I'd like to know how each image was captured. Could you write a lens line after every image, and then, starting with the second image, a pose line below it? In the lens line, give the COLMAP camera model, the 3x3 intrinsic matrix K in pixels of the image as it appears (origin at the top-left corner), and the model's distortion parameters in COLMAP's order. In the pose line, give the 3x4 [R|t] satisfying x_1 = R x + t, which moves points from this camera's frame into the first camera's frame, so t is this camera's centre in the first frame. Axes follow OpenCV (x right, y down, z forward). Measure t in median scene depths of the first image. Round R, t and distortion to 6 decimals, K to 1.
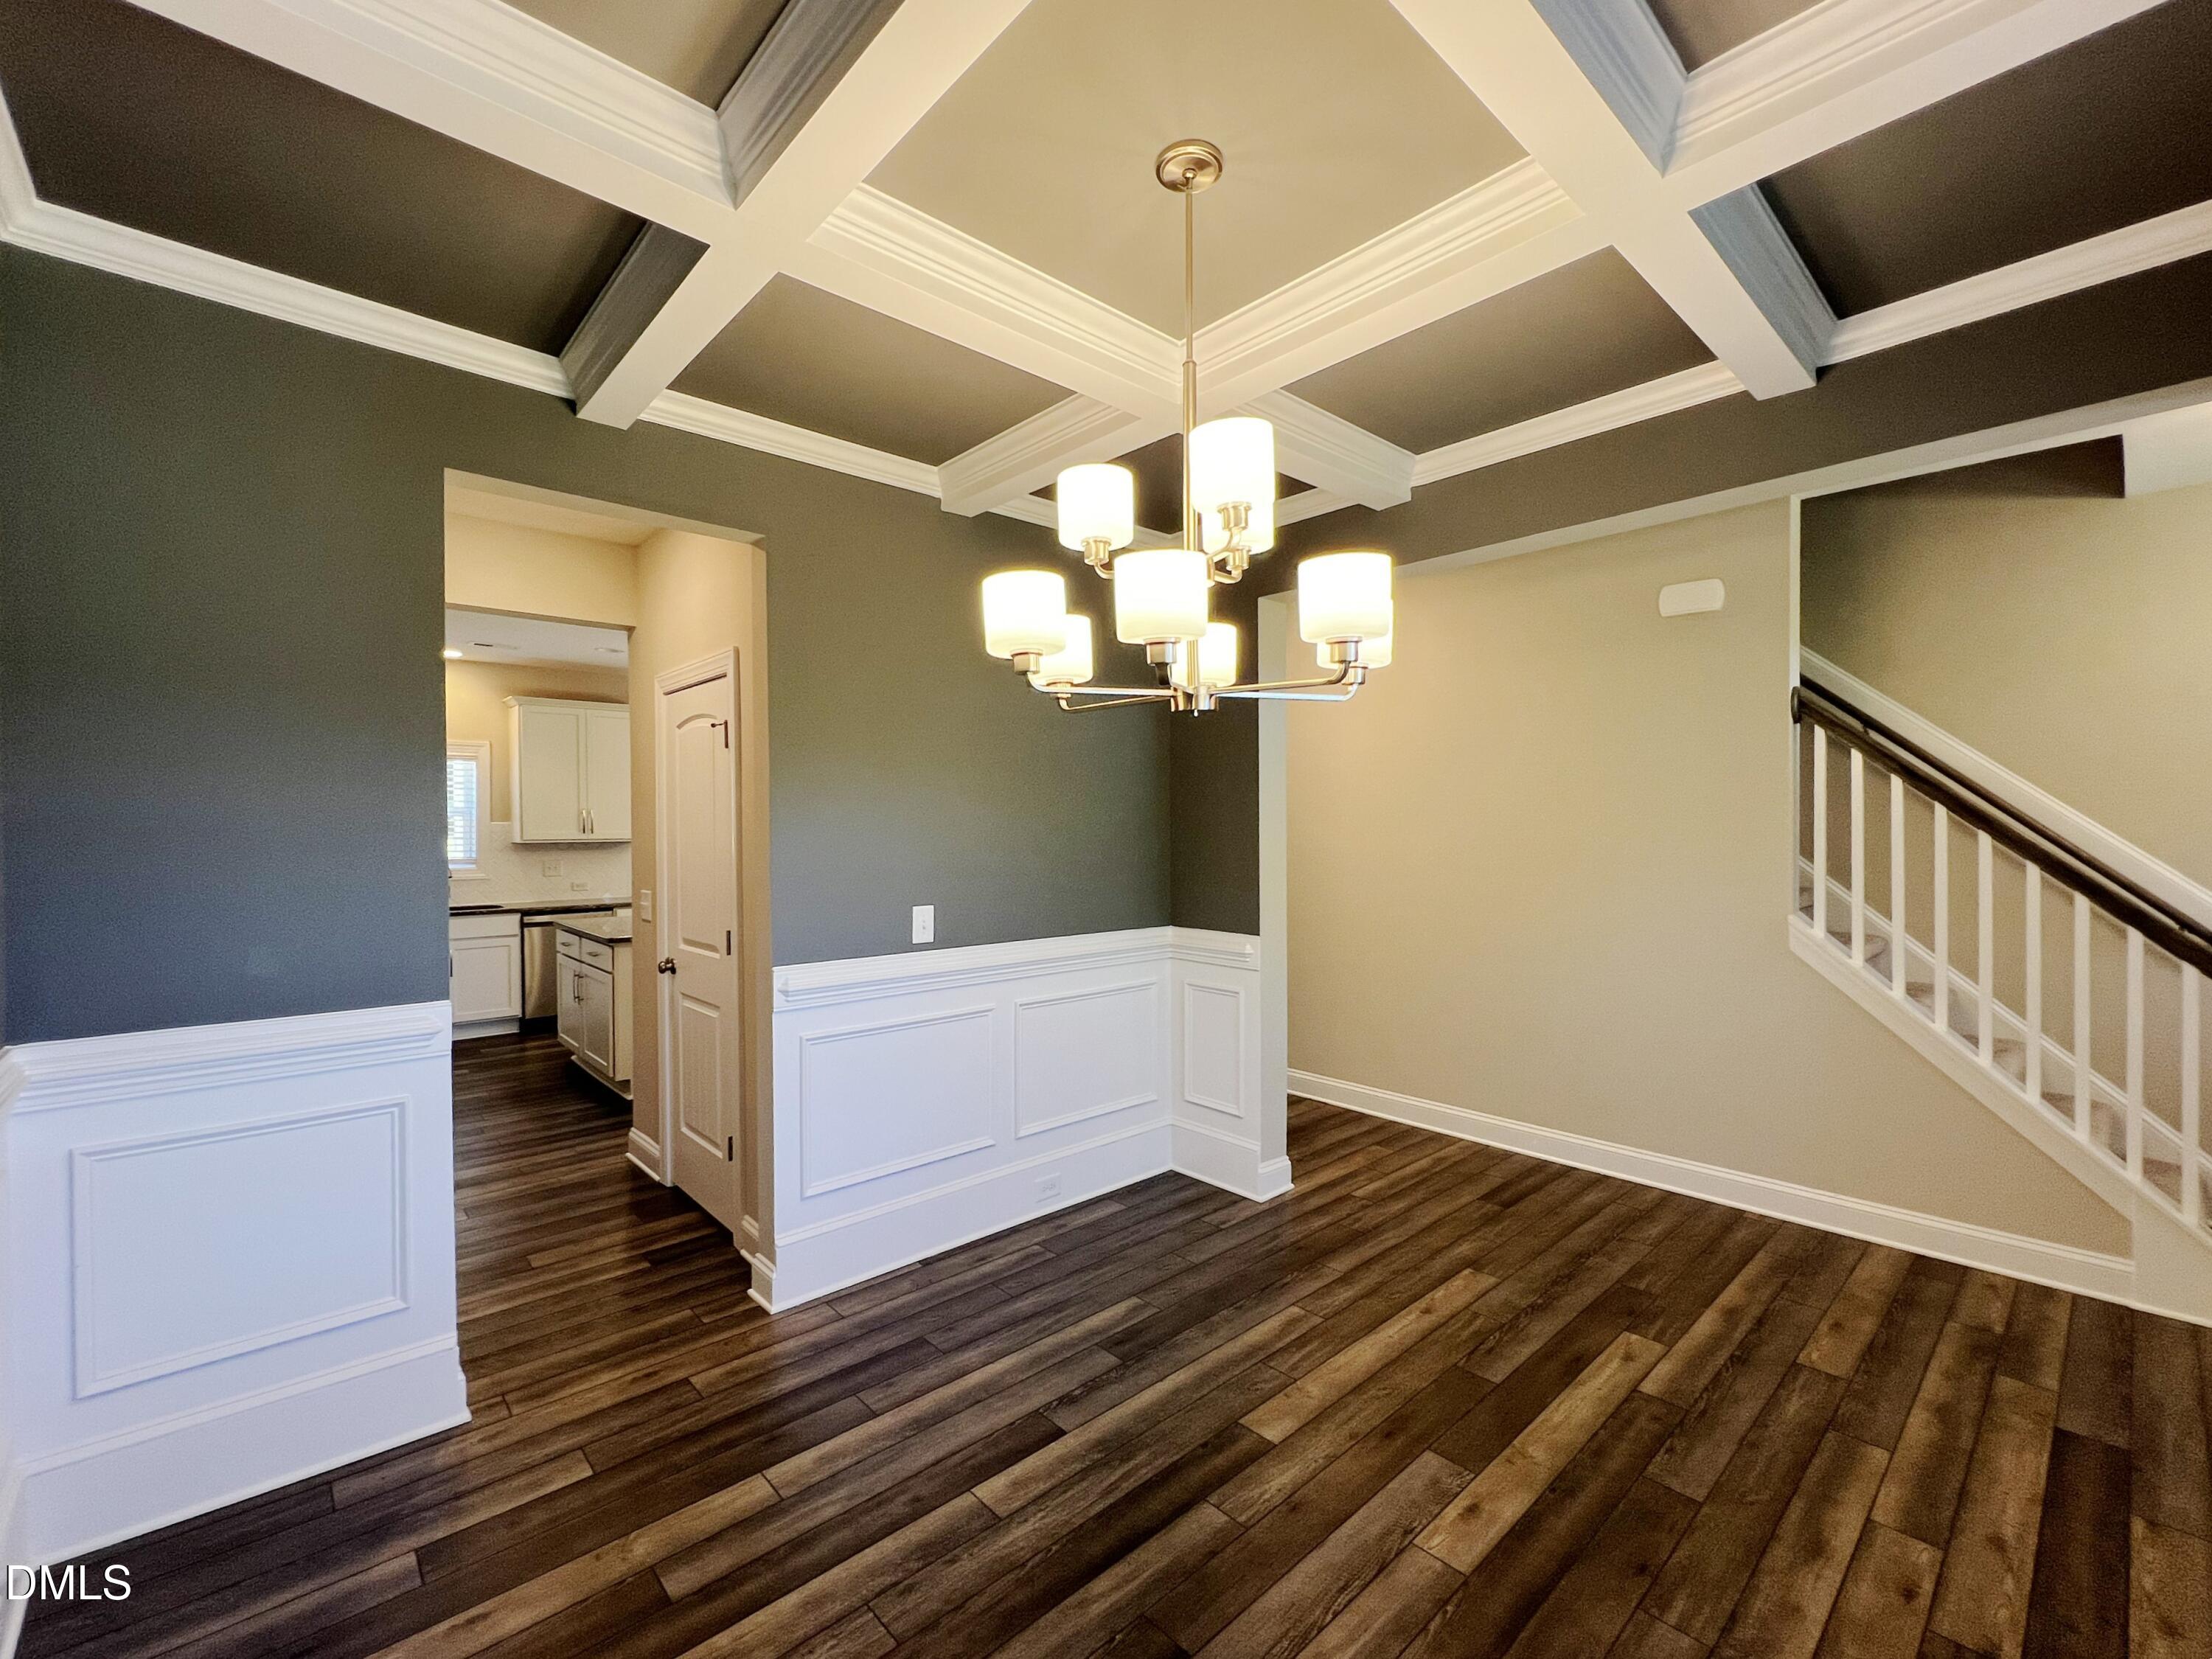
lens RADIAL K [[940.3, 0, 1113.0], [0, 940.3, 822.4], [0, 0, 1]] dist [0.003867, 0.000130]
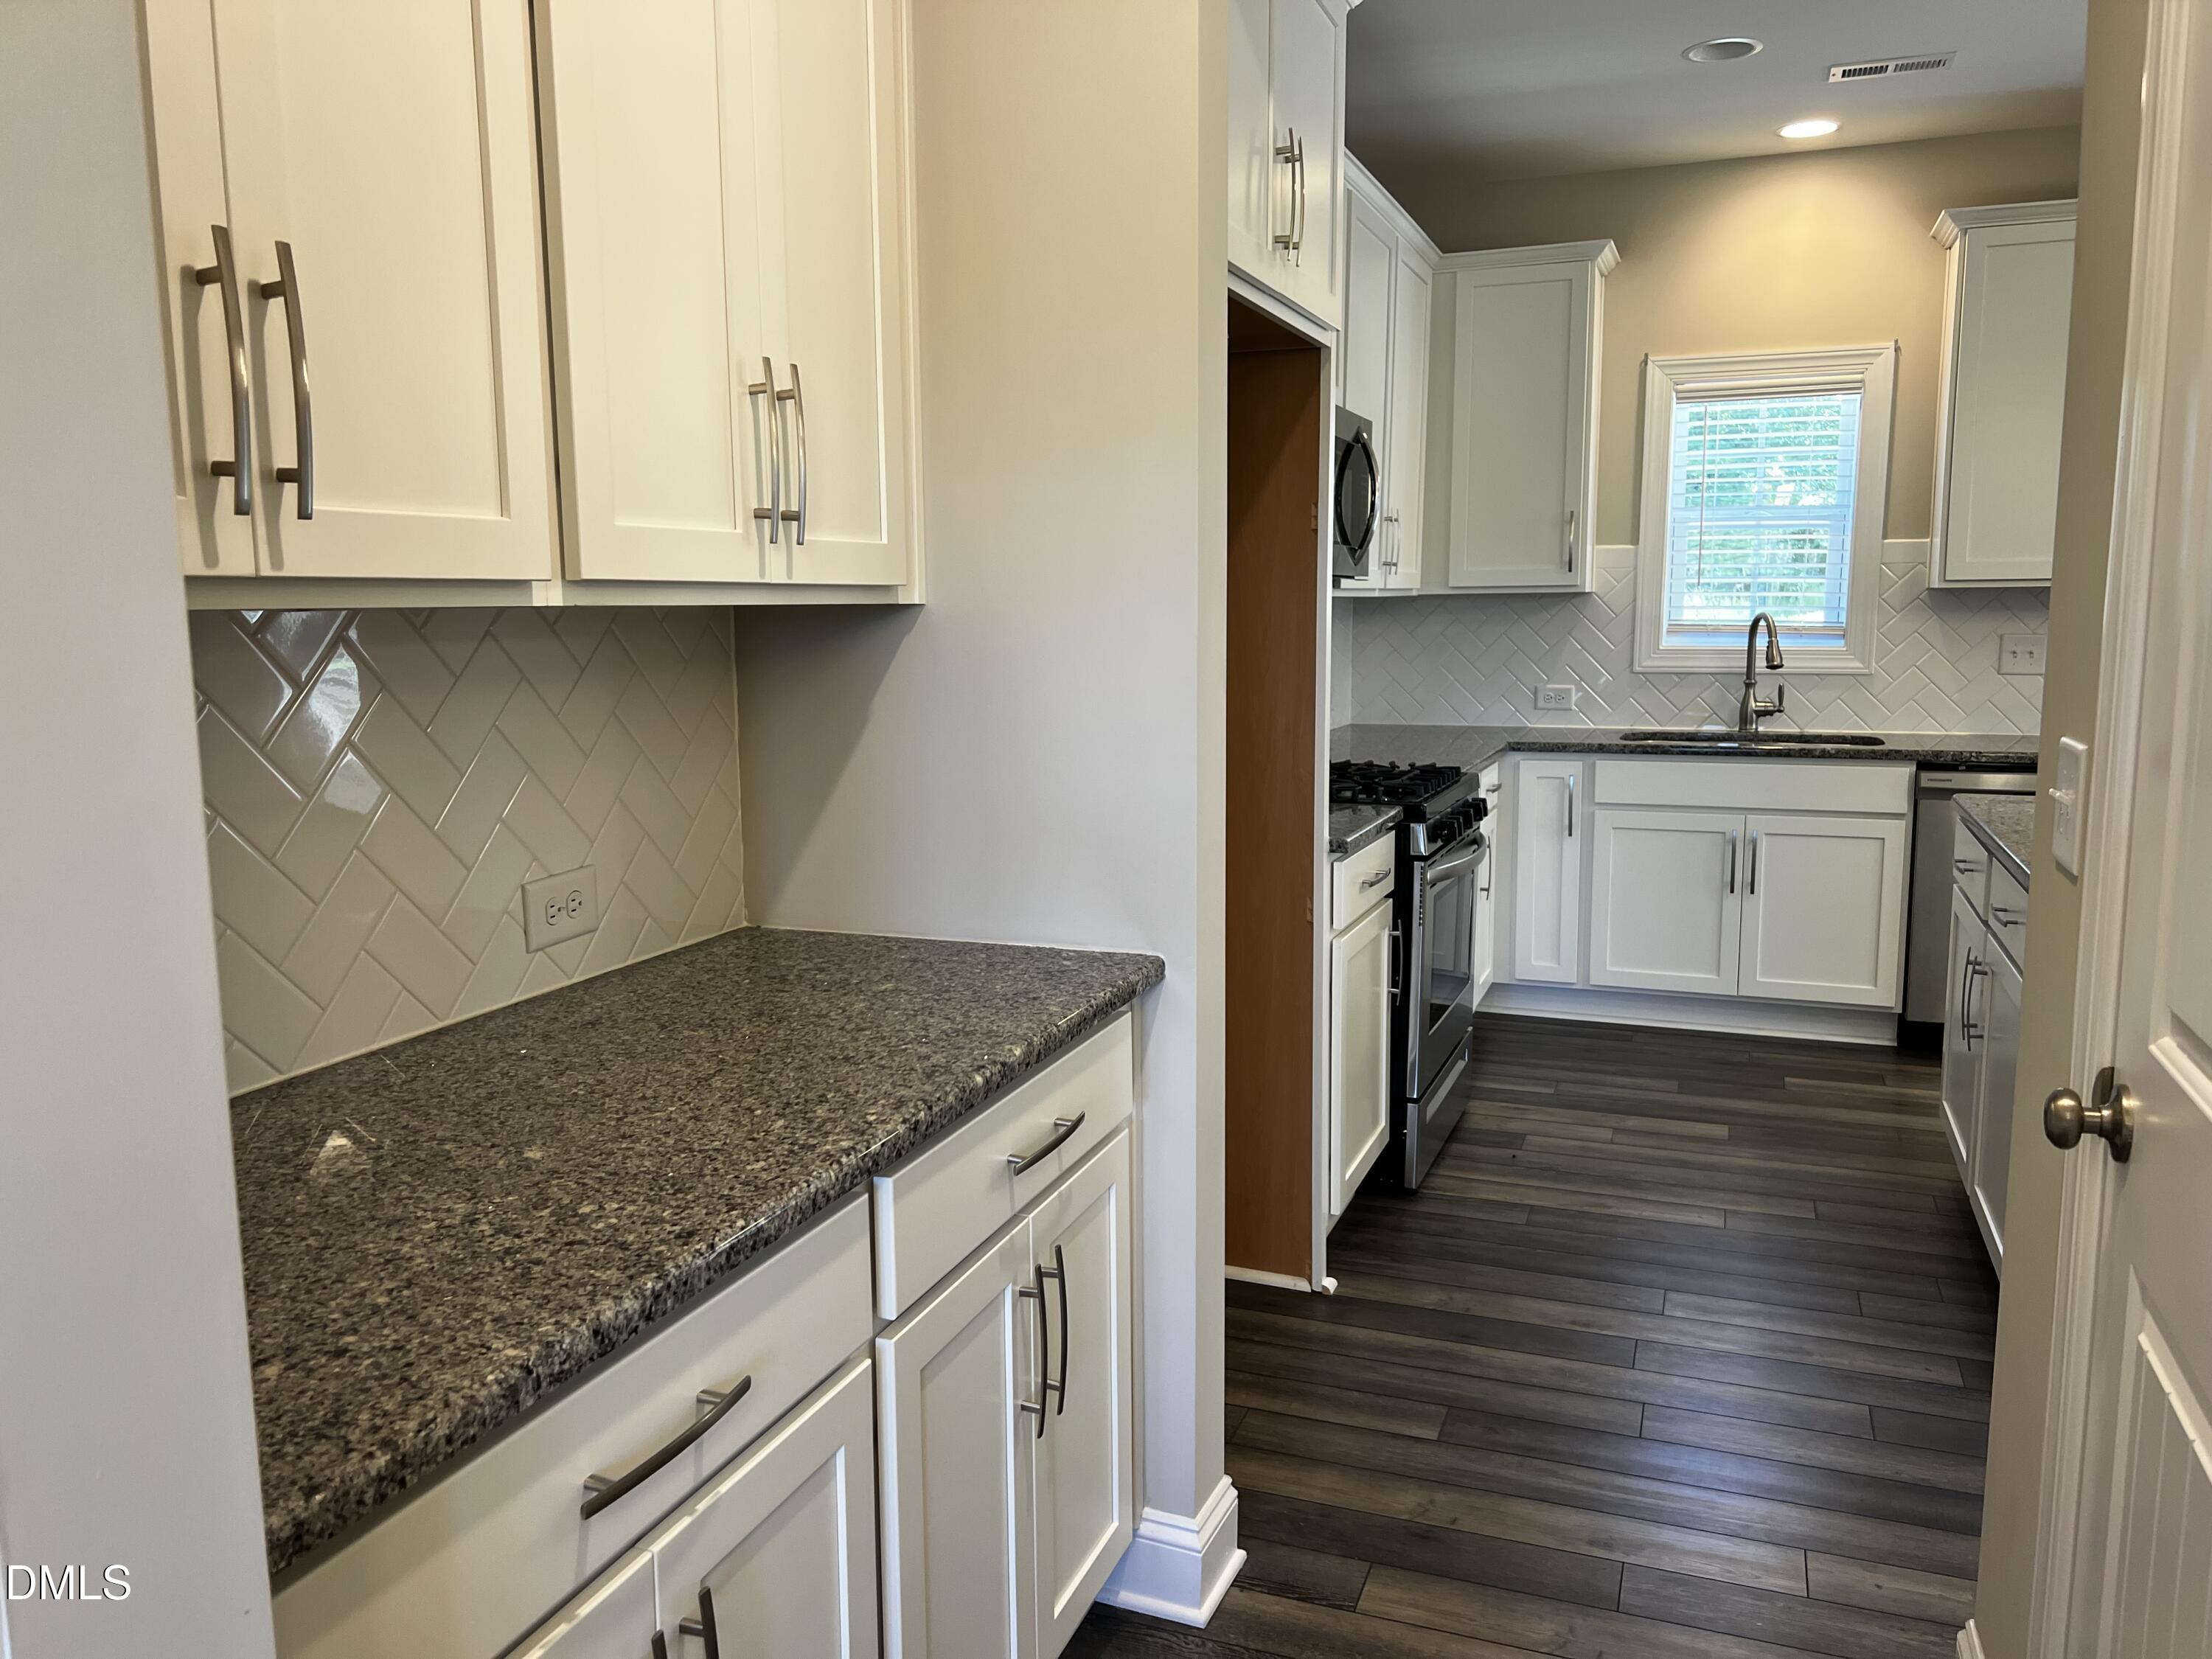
lens RADIAL K [[1674.0, 0, 1092.2], [0, 1674.0, 823.3], [0, 0, 1]] dist [0.025978, -0.003462]
pose [[0.441319, 0.120369, -0.889241, -0.349775], [0.007331, 0.990446, 0.137706, 0.049838], [0.897321, -0.067291, 0.436220, 0.911861]]
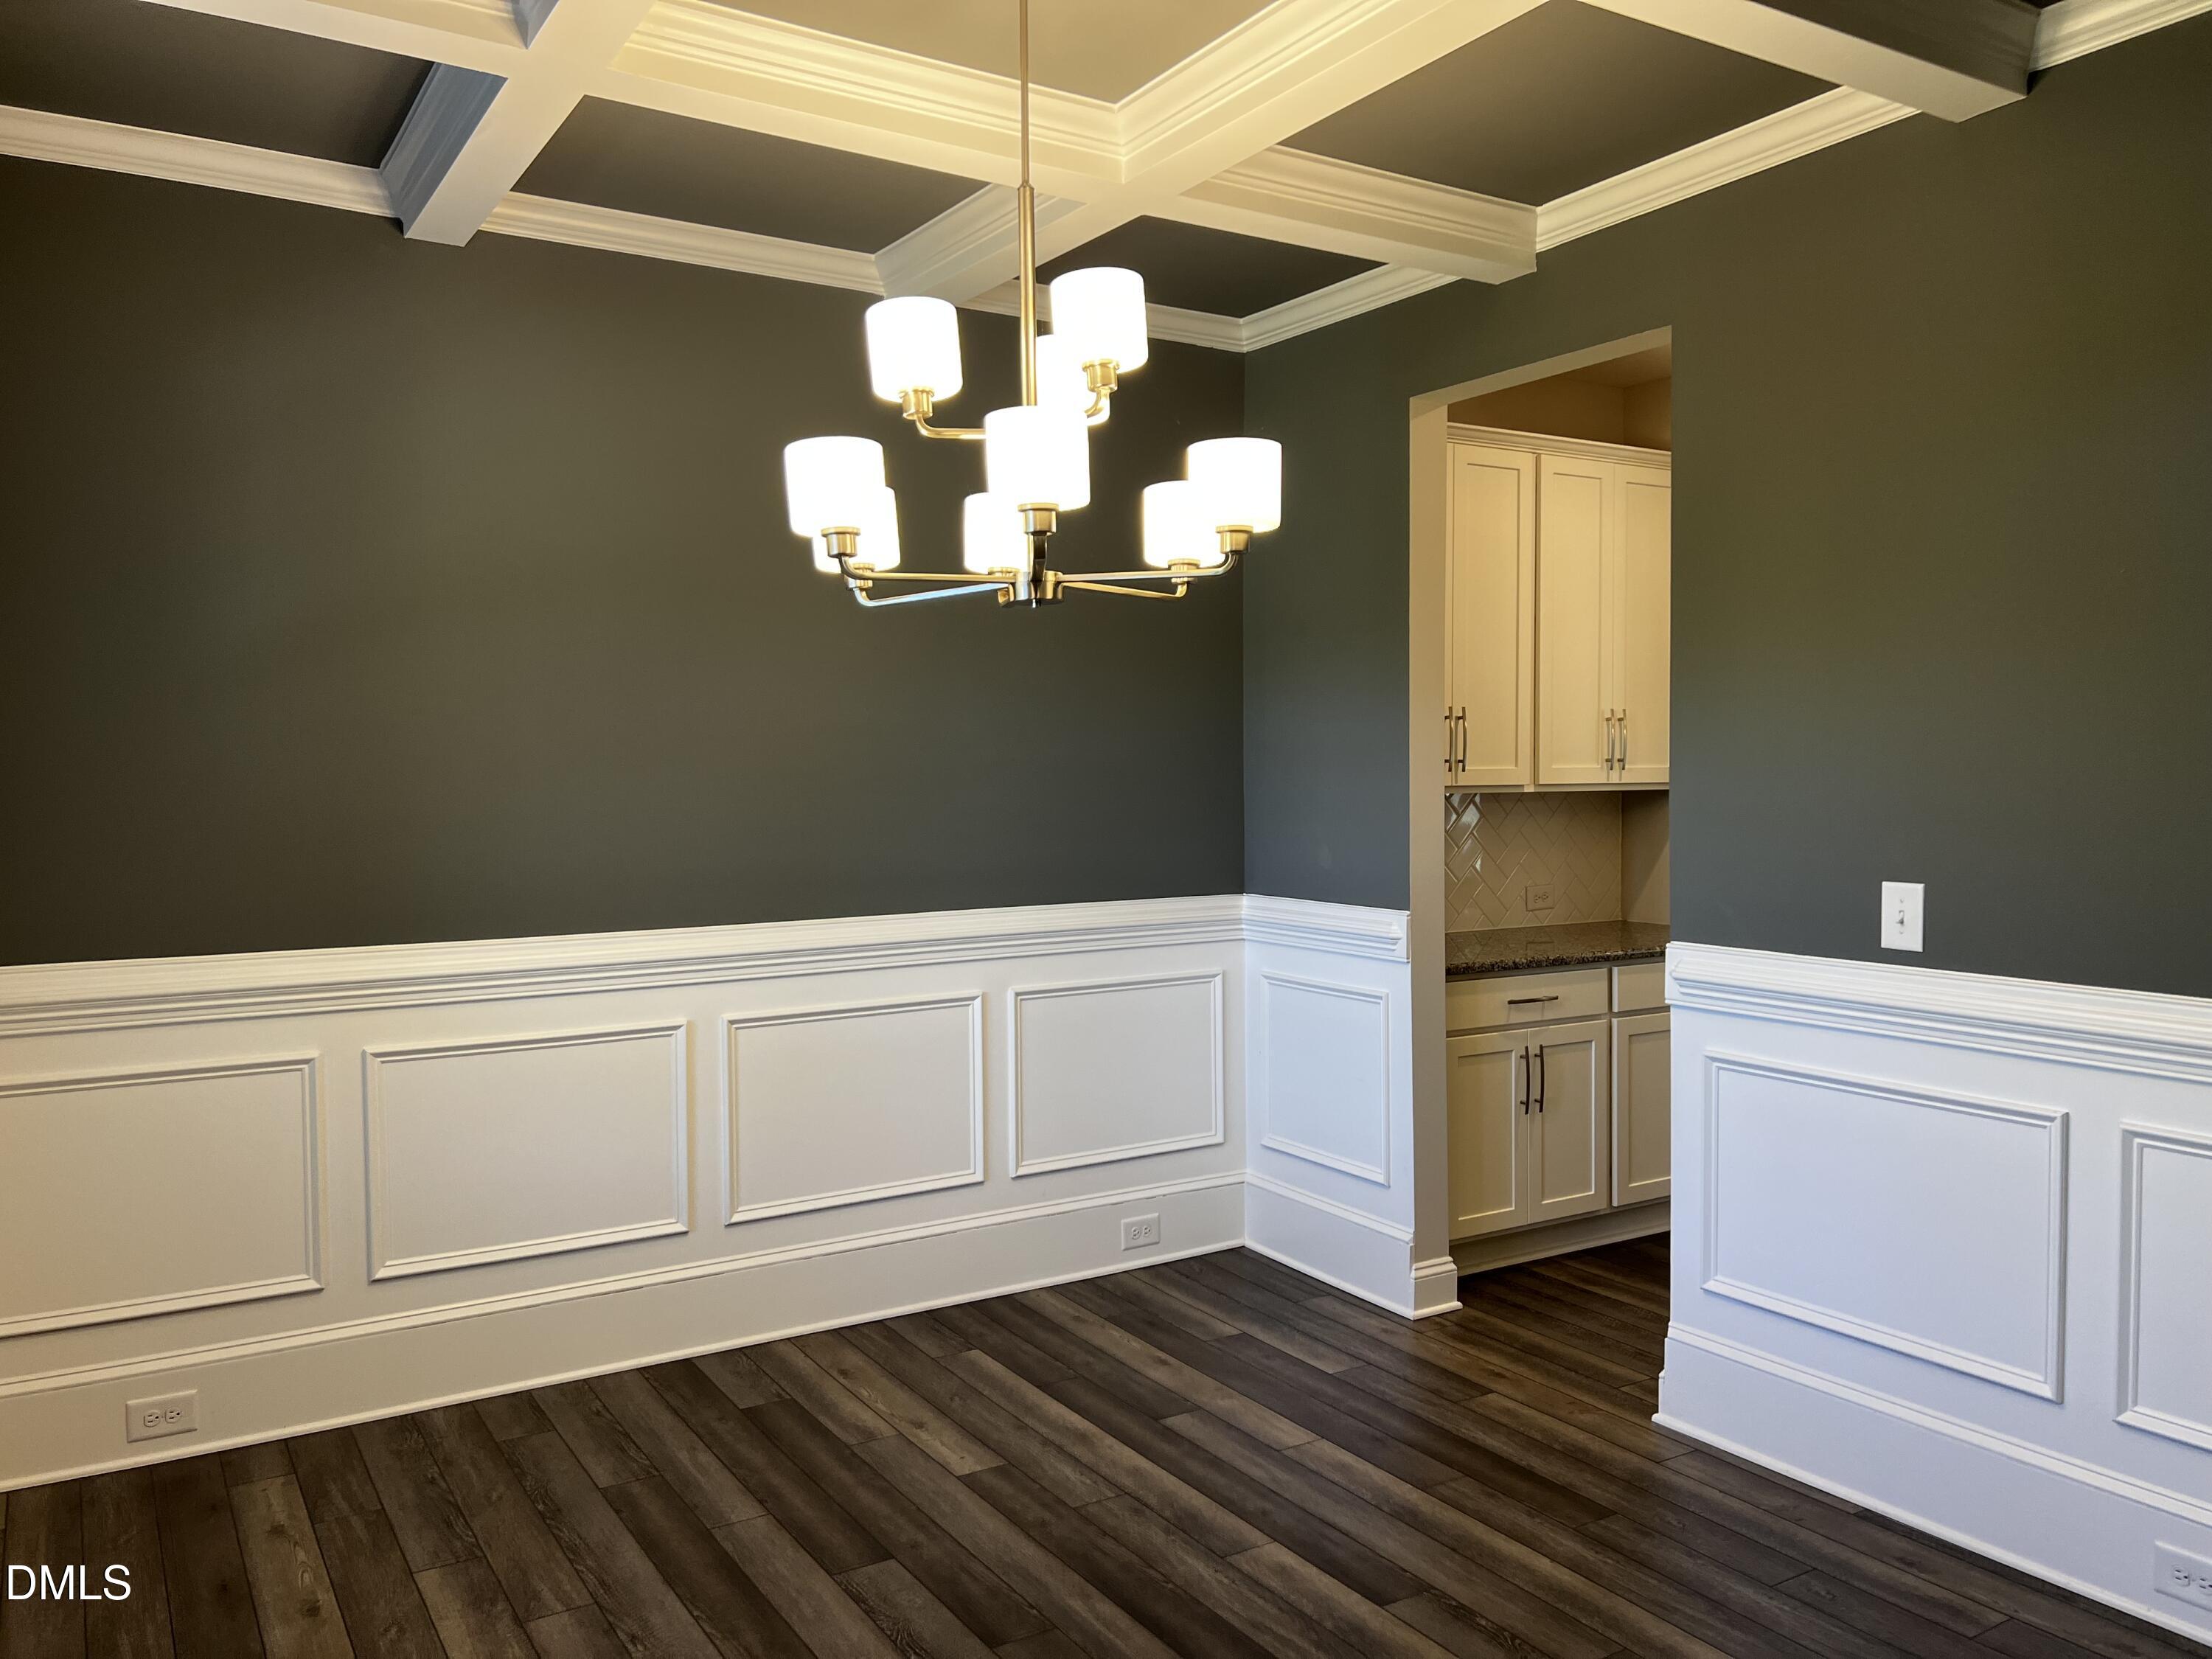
lens RADIAL K [[1674.0, 0, 1108.1], [0, 1674.0, 835.3], [0, 0, 1]] dist [0.025978, -0.003462]
pose [[-0.187370, 0.040885, -0.981438, 1.016628], [0.009017, 0.999163, 0.039902, 0.022881], [0.982248, -0.001373, -0.187582, 0.886807]]
